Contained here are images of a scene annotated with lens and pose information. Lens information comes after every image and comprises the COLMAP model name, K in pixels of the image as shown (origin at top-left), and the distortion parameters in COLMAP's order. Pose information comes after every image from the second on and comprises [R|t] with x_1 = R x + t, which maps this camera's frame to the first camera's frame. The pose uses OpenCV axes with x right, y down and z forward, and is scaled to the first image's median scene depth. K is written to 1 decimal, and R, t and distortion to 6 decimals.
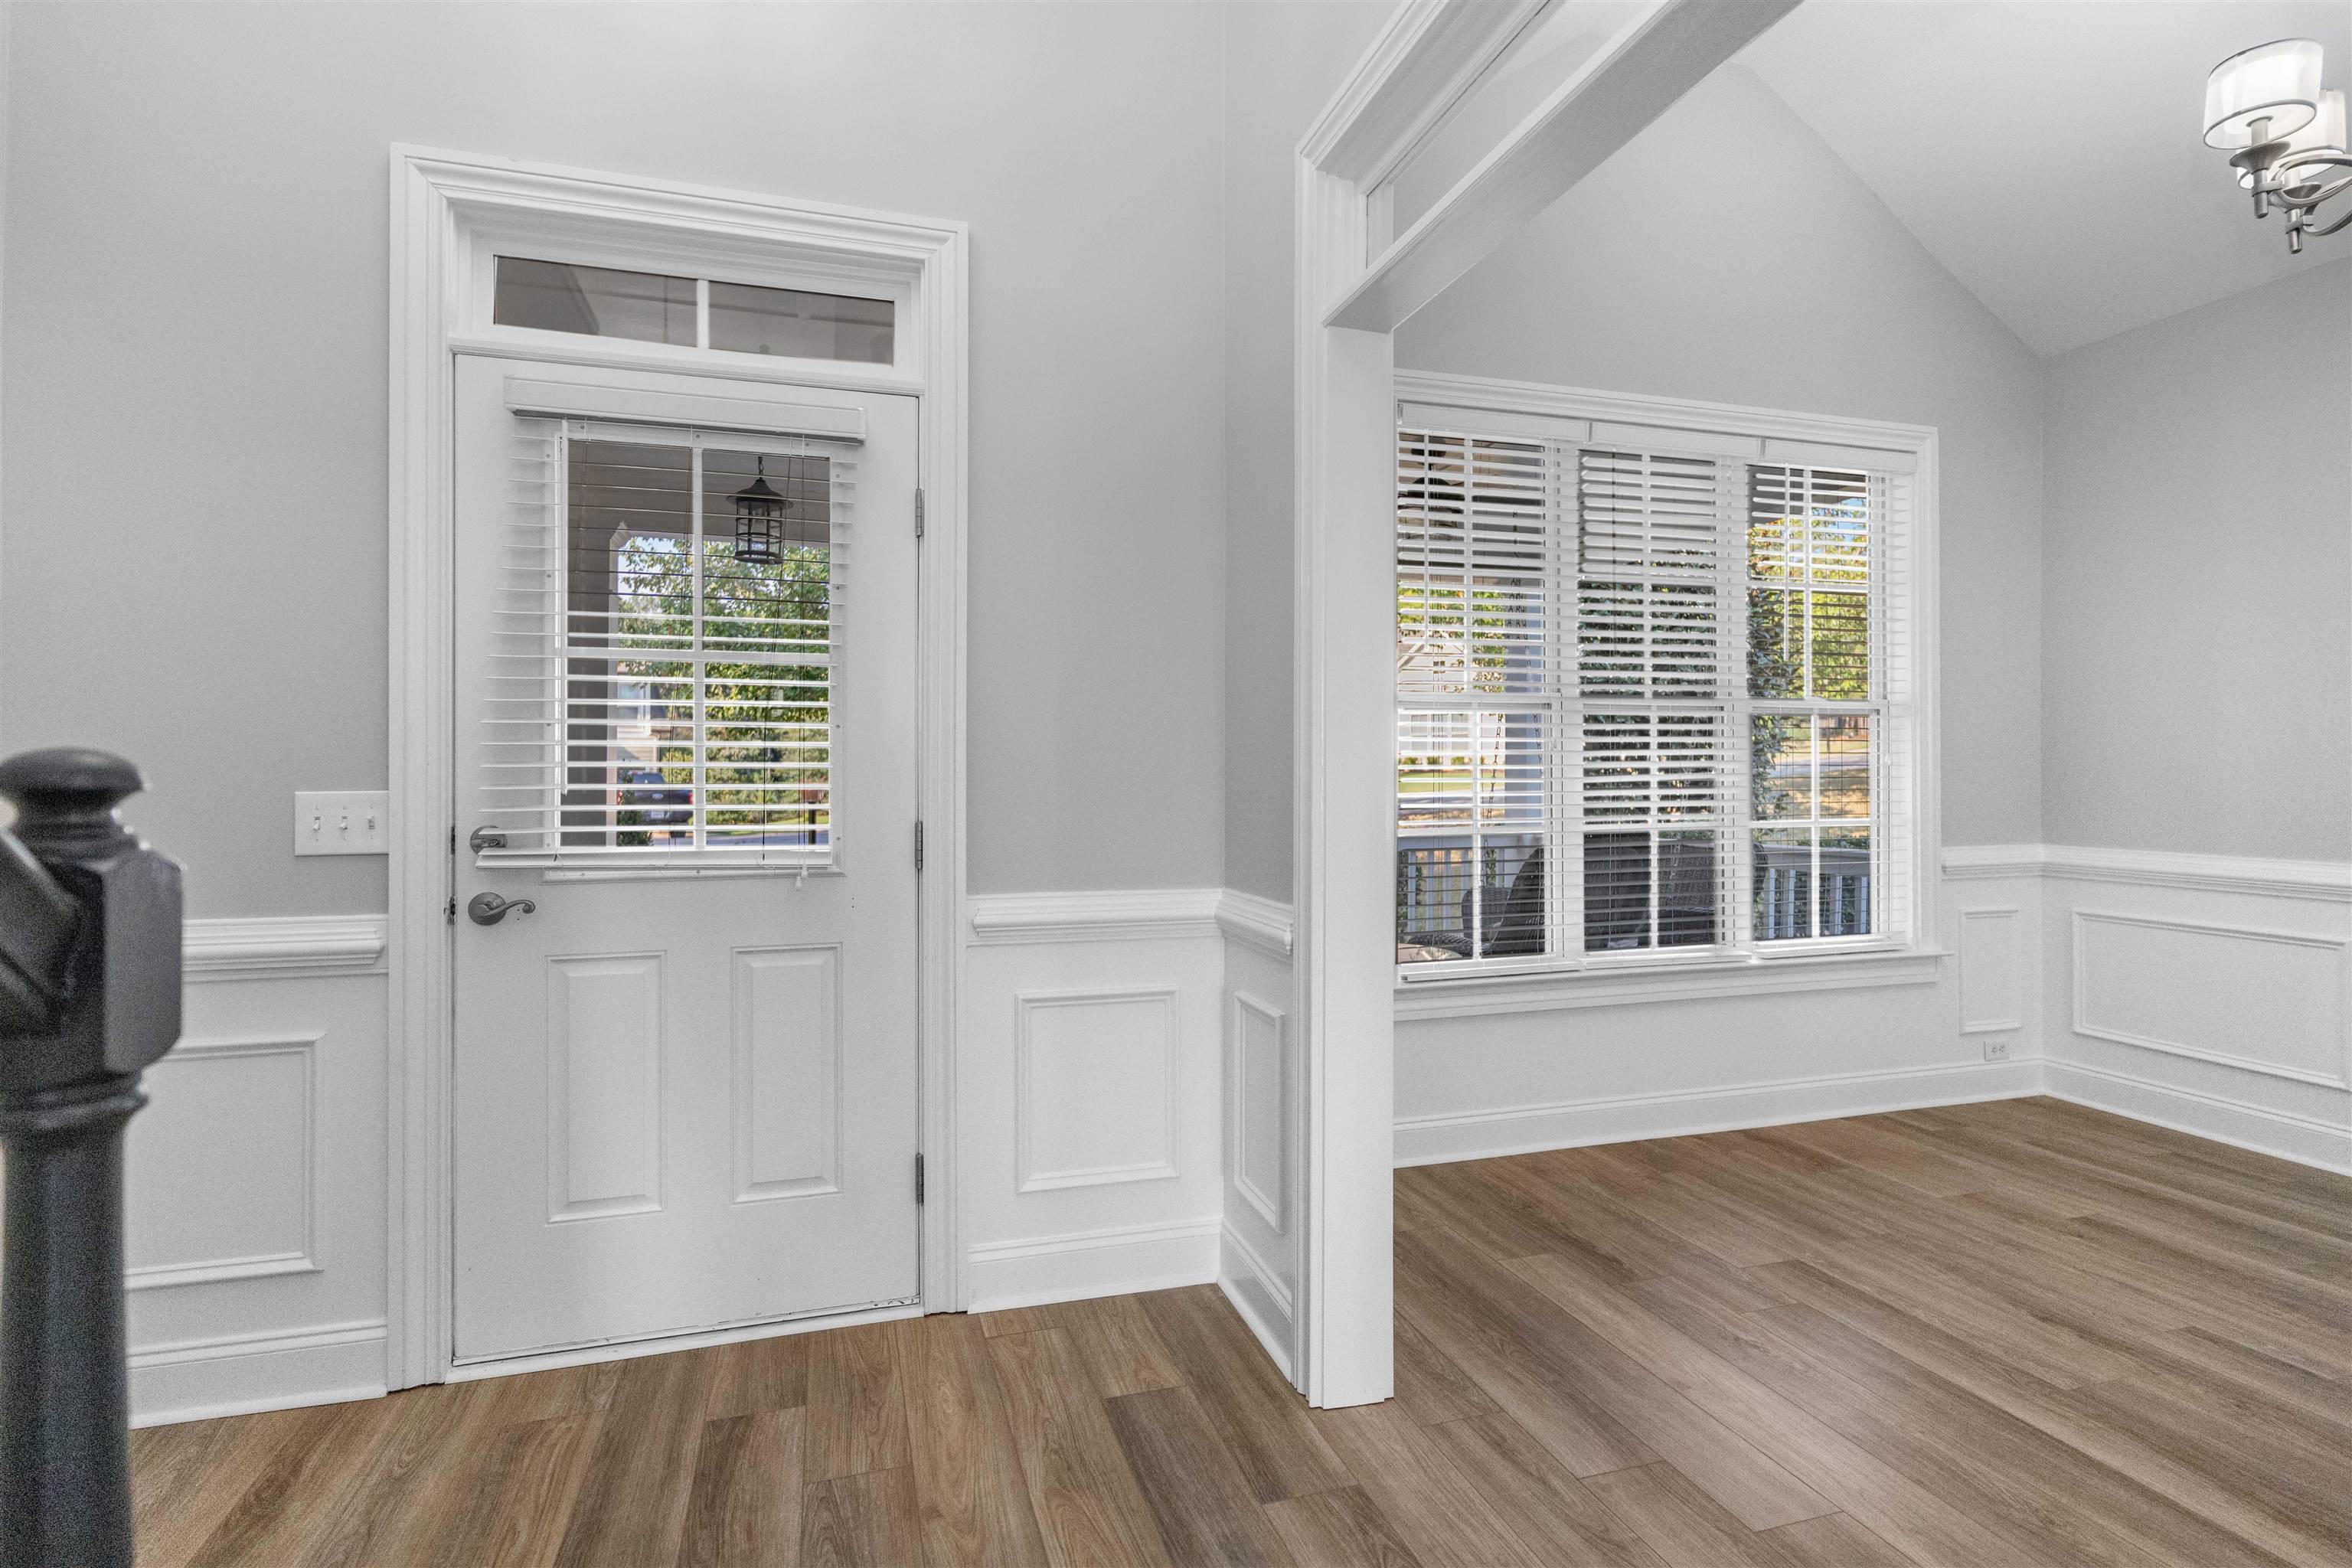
lens RADIAL K [[1121.0, 0, 1170.7], [0, 1121.0, 783.6], [0, 0, 1]] dist [0.002470, -0.000150]
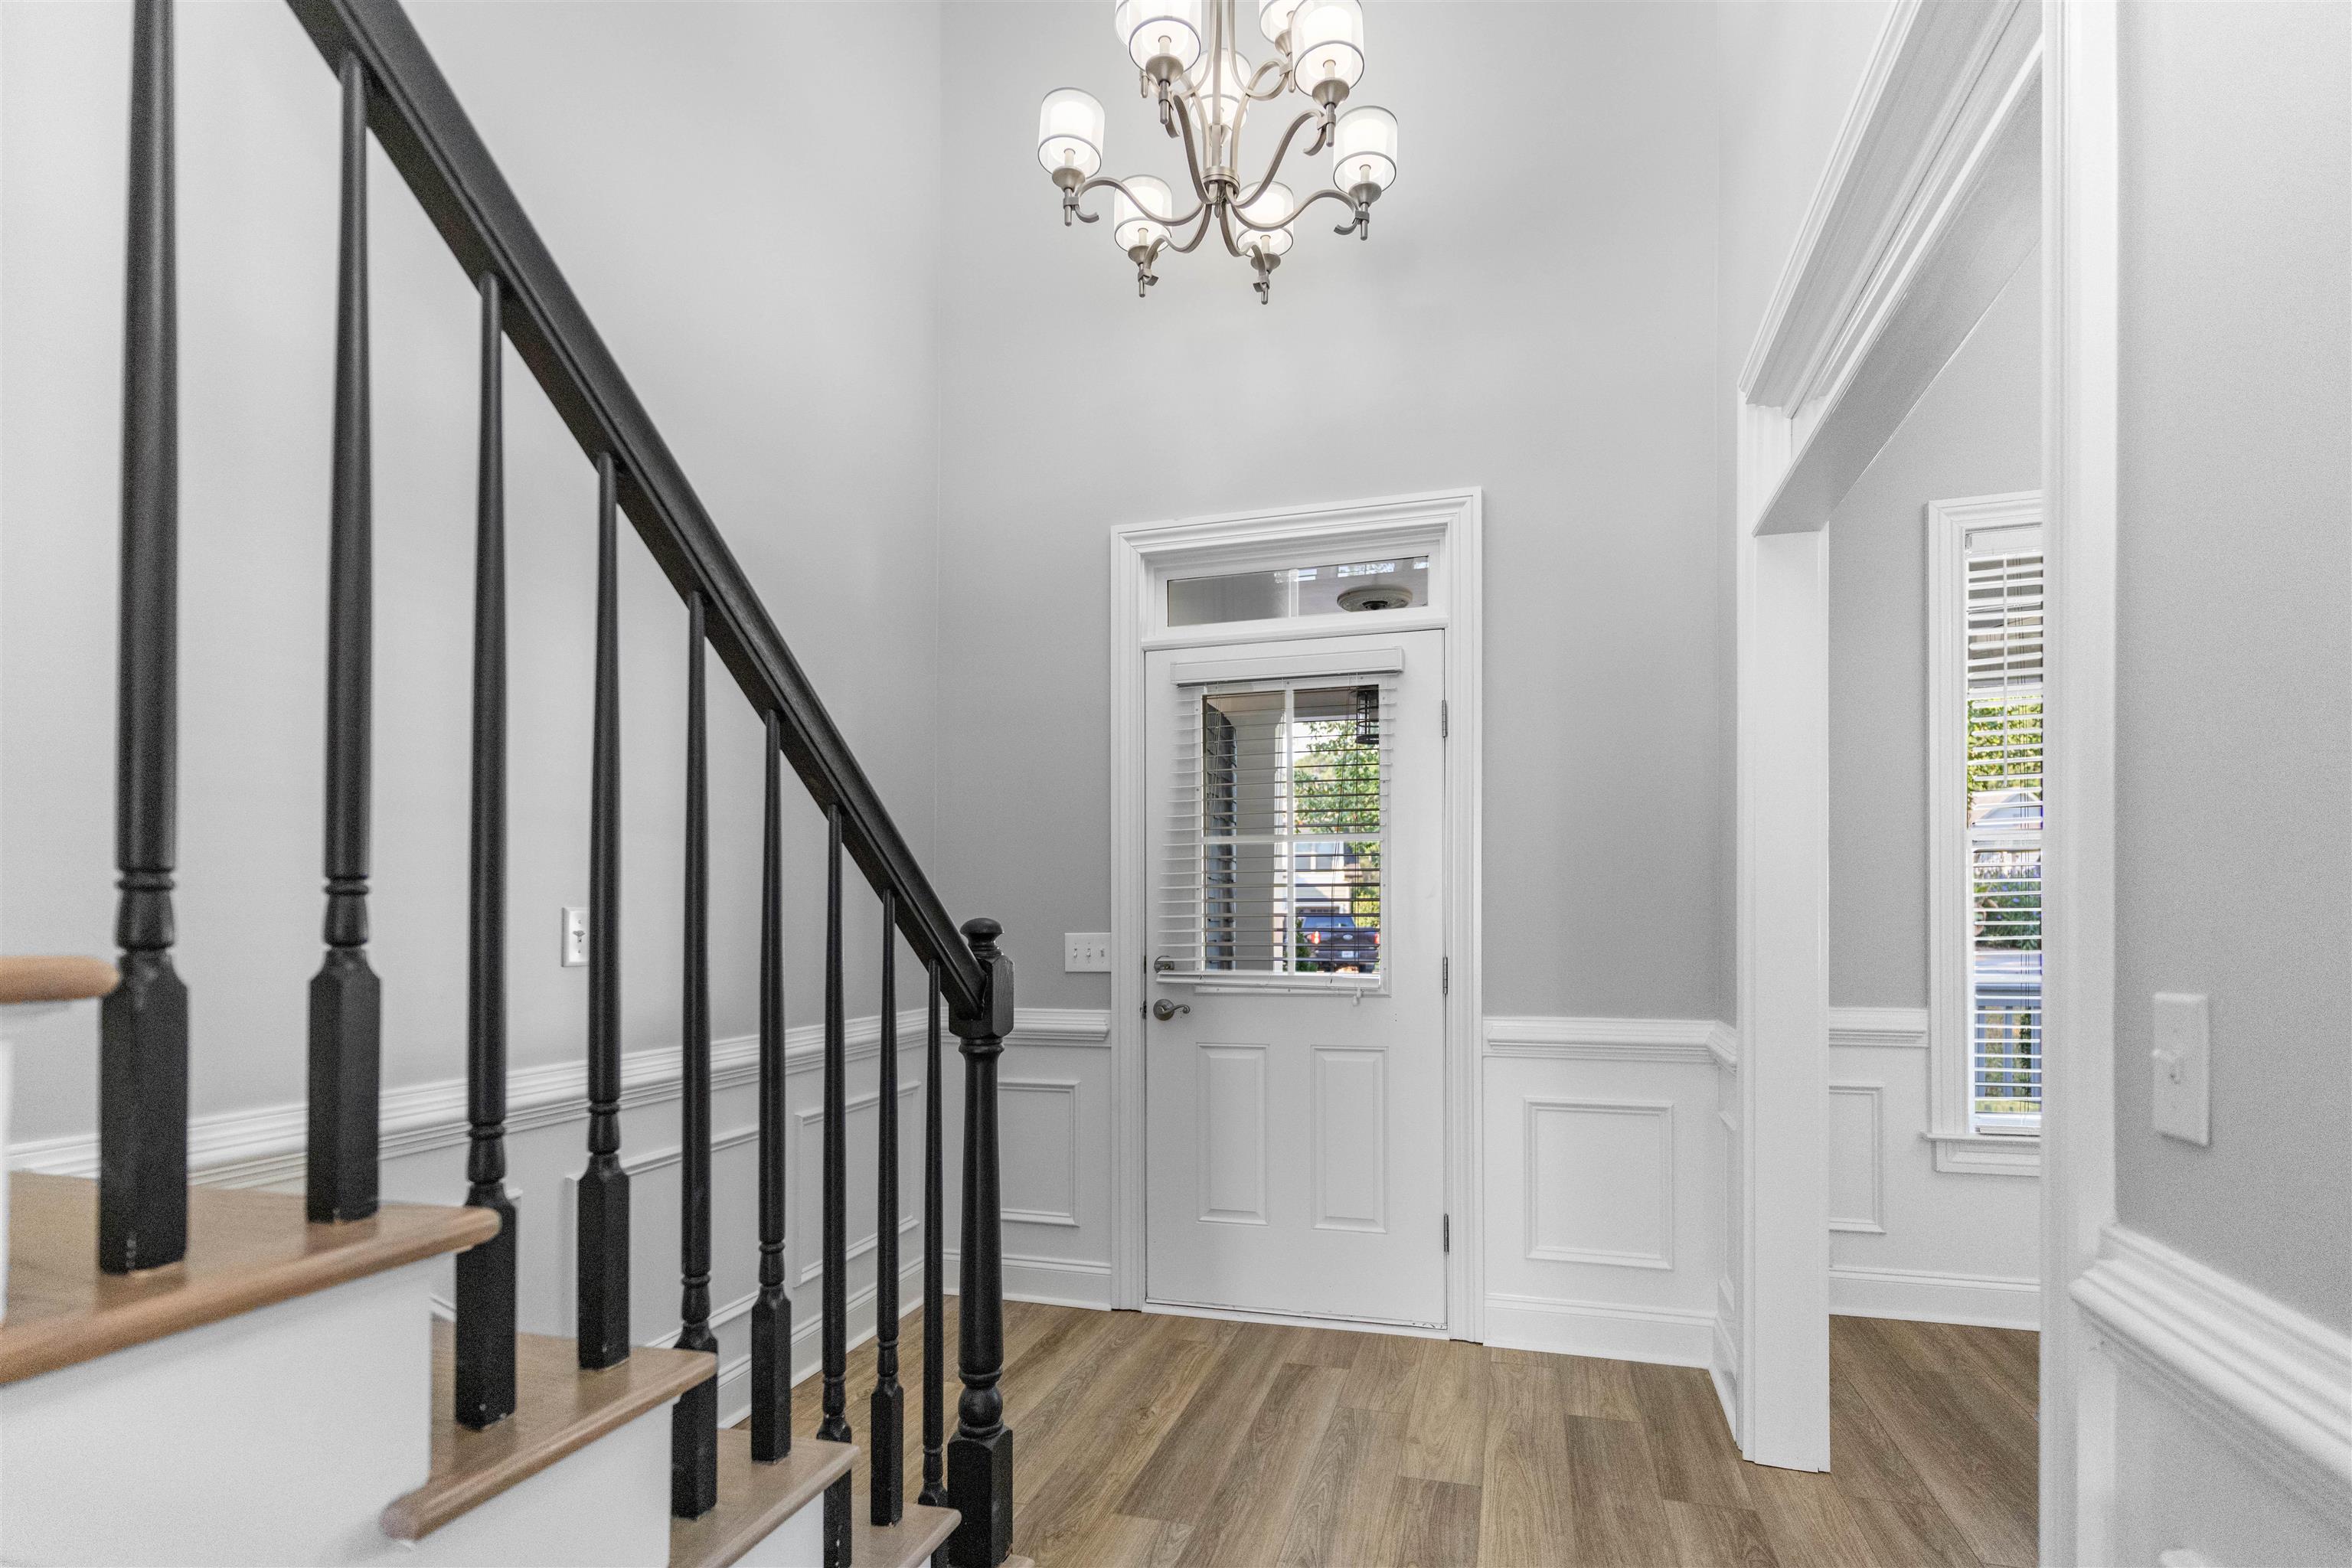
lens RADIAL K [[1121.0, 0, 1184.7], [0, 1121.0, 935.4], [0, 0, 1]] dist [0.002470, -0.000150]
pose [[0.841935, 0.002591, -0.539572, 0.246183], [0.001592, 0.999972, 0.007287, -0.001338], [0.539576, -0.006994, 0.841908, -0.279435]]
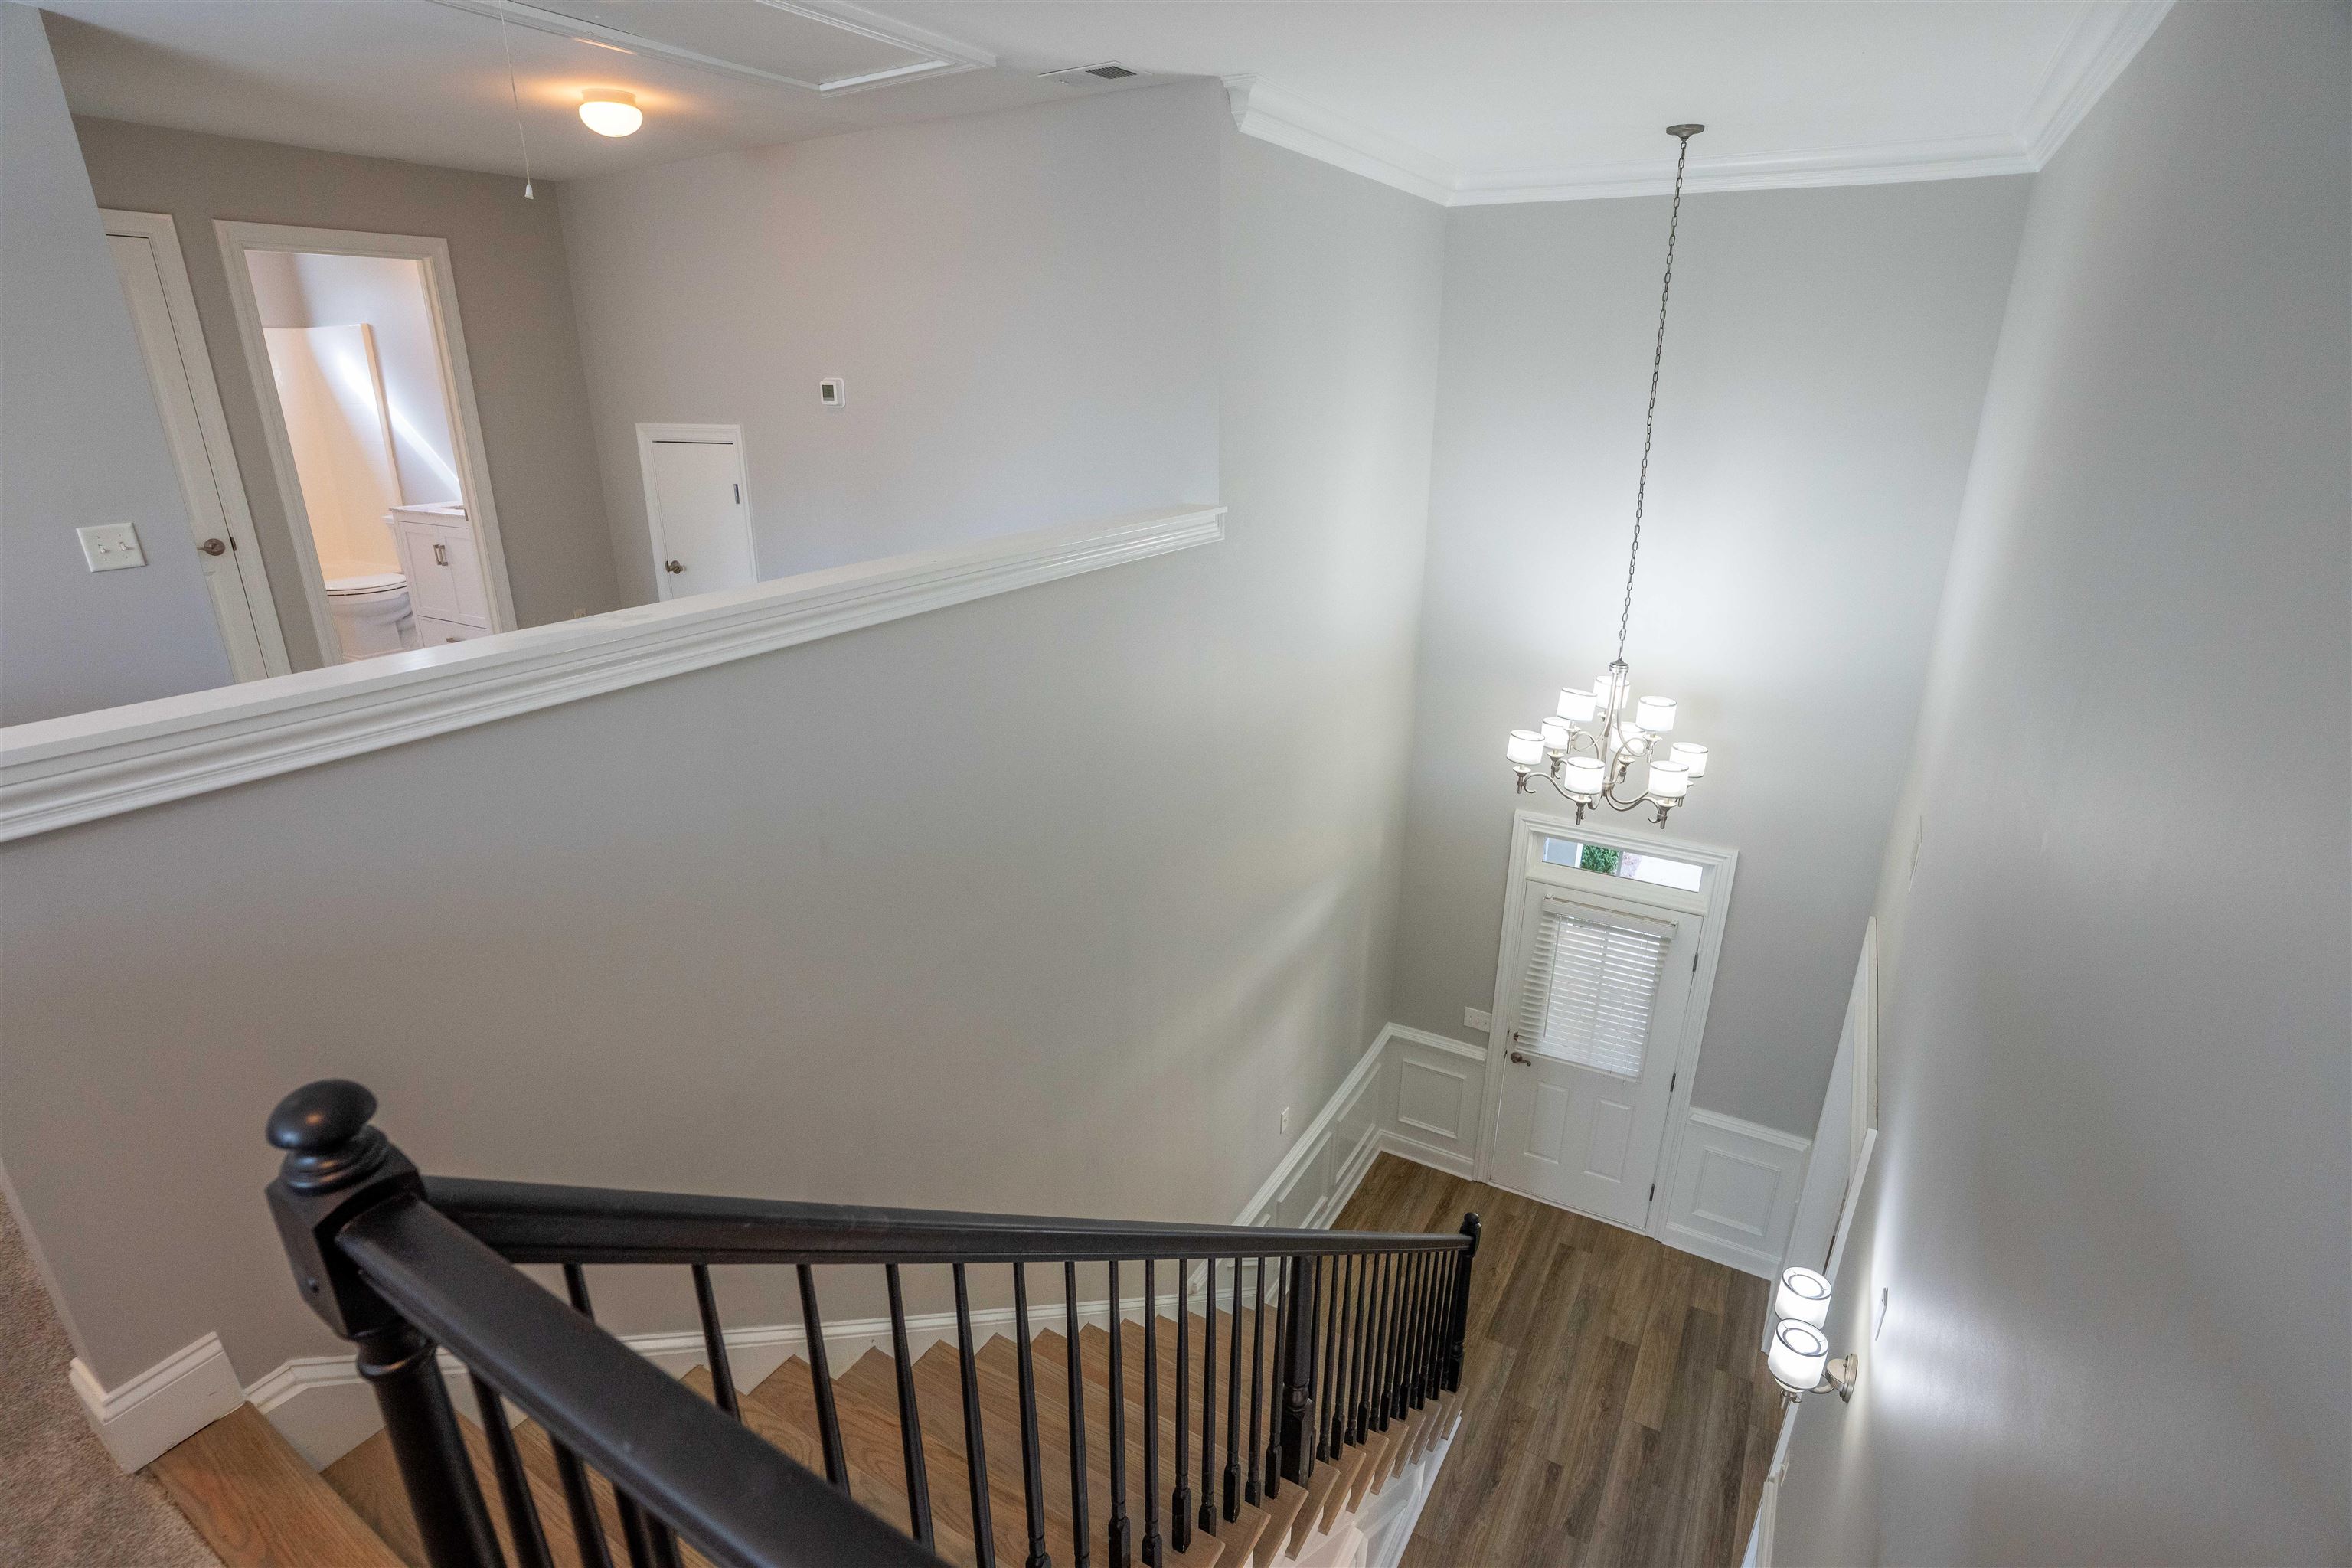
lens RADIAL K [[1121.0, 0, 1210.9], [0, 1121.0, 825.8], [0, 0, 1]] dist [0.002470, -0.000150]
pose [[0.698592, 0.264393, -0.664880, 0.621144], [-0.013895, 0.934064, 0.356835, -1.486239], [0.715385, -0.240044, 0.656203, -1.345884]]
